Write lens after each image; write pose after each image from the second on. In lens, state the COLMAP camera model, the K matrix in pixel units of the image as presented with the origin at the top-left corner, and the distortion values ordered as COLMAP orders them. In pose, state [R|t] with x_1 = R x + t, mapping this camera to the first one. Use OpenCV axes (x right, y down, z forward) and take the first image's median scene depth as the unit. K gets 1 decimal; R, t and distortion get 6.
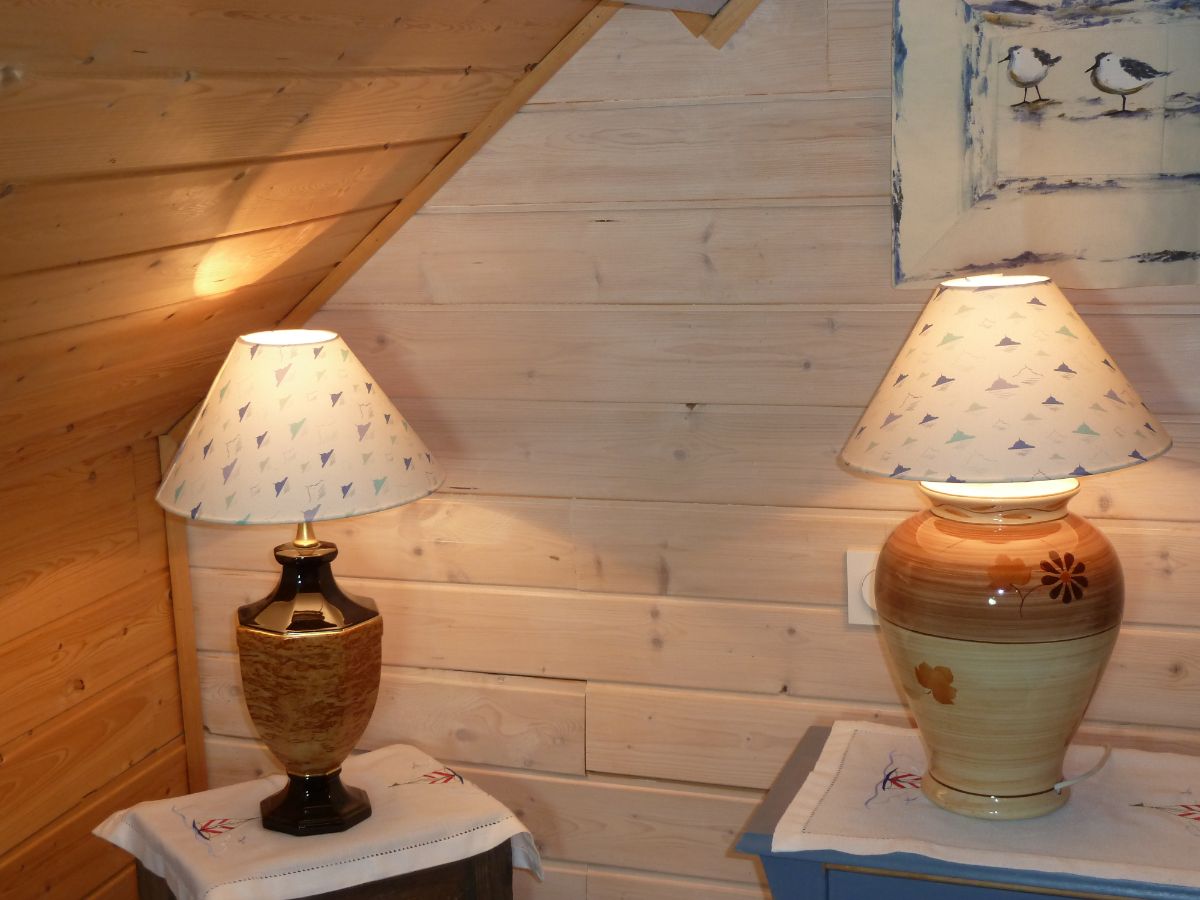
lens RADIAL K [[1680.1, 0, 599.4], [0, 1680.1, 450.2], [0, 0, 1]] dist [0.110105, 0.000000]
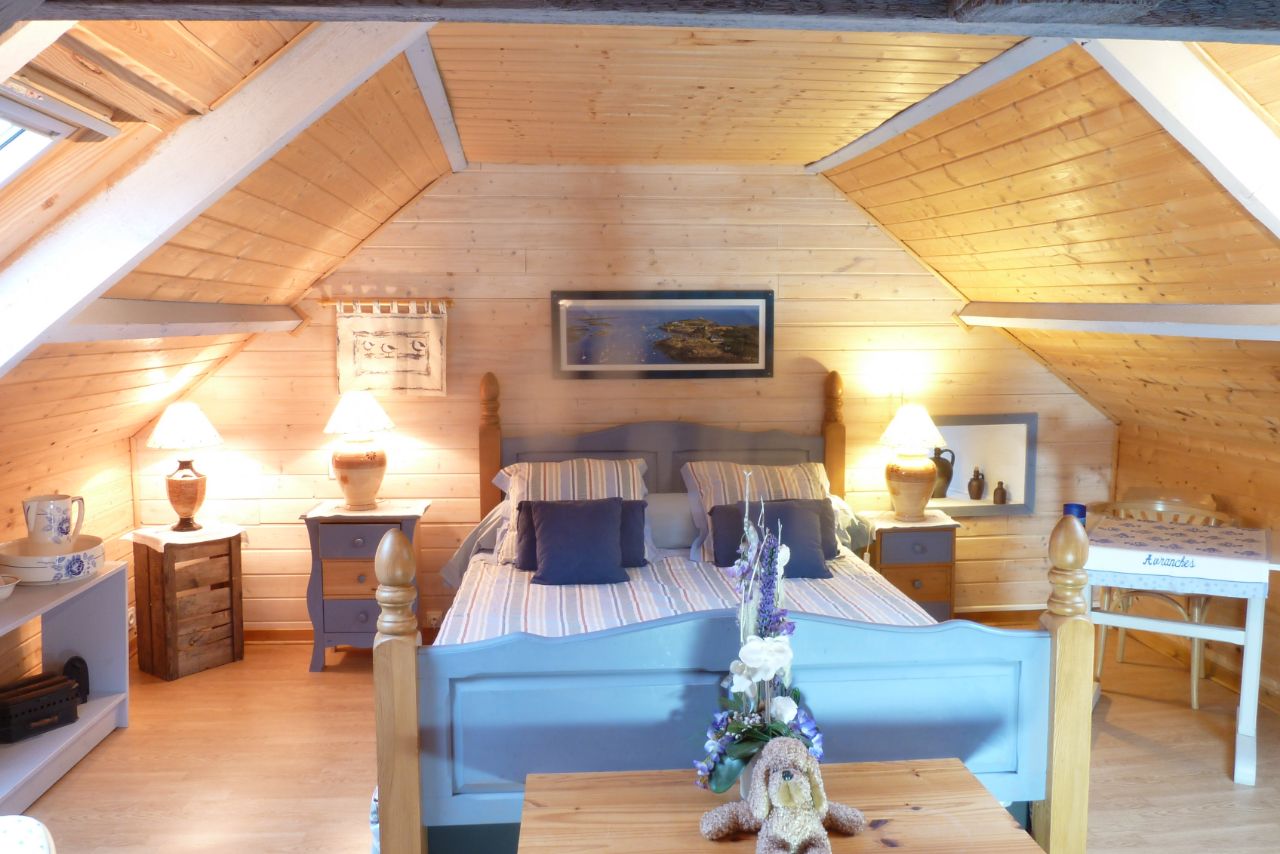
lens RADIAL K [[914.9, 0, 640.5], [0, 914.9, 431.8], [0, 0, 1]] dist [0.000316, -0.000450]
pose [[0.921554, -0.008969, 0.388147, -0.020455], [0.048871, 0.994461, -0.093050, 0.250754], [-0.385163, 0.104720, 0.916888, -1.418815]]
